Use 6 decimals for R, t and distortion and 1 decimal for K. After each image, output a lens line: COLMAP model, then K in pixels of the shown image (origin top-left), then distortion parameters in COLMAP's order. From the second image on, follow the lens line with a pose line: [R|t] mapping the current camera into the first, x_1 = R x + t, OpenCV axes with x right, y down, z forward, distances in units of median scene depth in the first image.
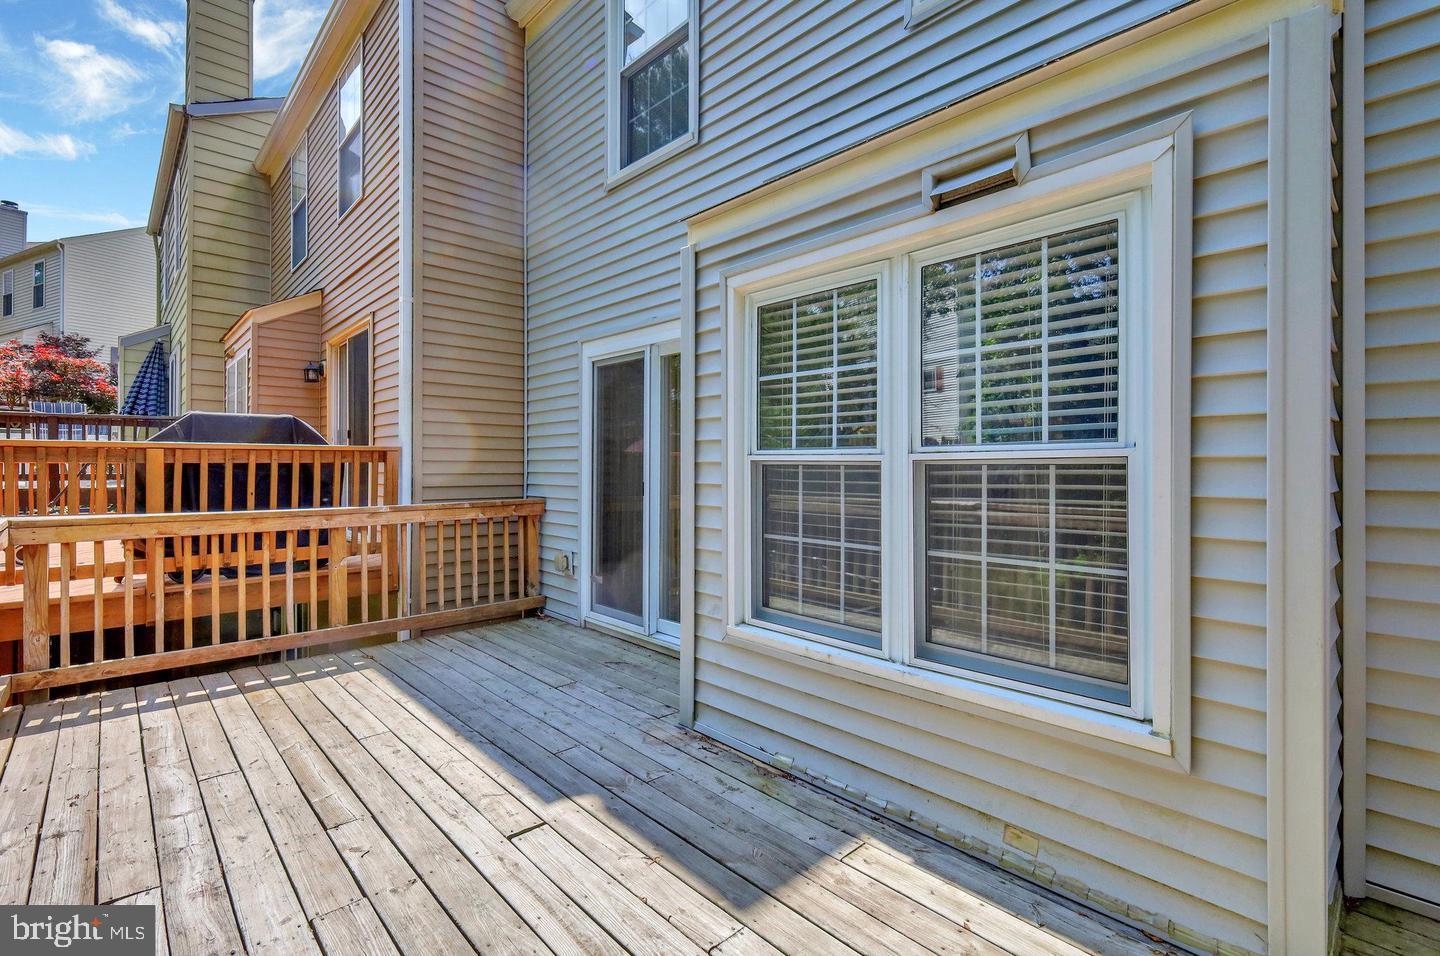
lens RADIAL K [[657.4, 0, 720.6], [0, 657.4, 467.2], [0, 0, 1]] dist [-0.000512, -0.000043]
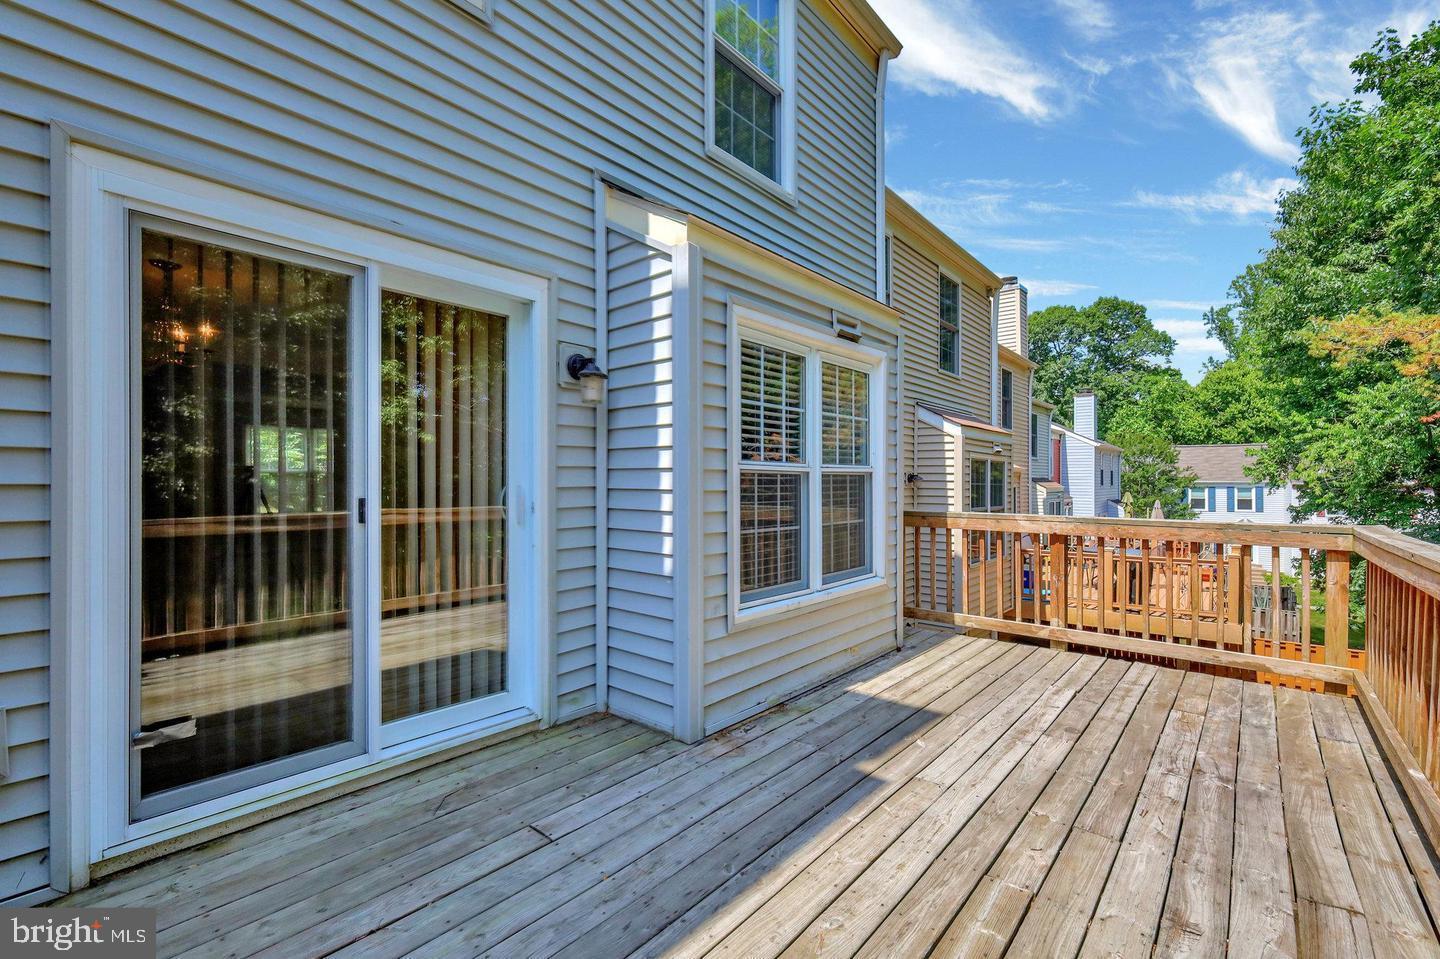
lens RADIAL K [[628.8, 0, 720.0], [0, 628.8, 479.5], [0, 0, 1]] dist [0.015673, 0.000224]
pose [[-0.105650, -0.004513, 0.994393, -1.241694], [-0.005107, 0.999979, 0.003996, 0.003956], [-0.994390, -0.004656, -0.105671, 1.345765]]
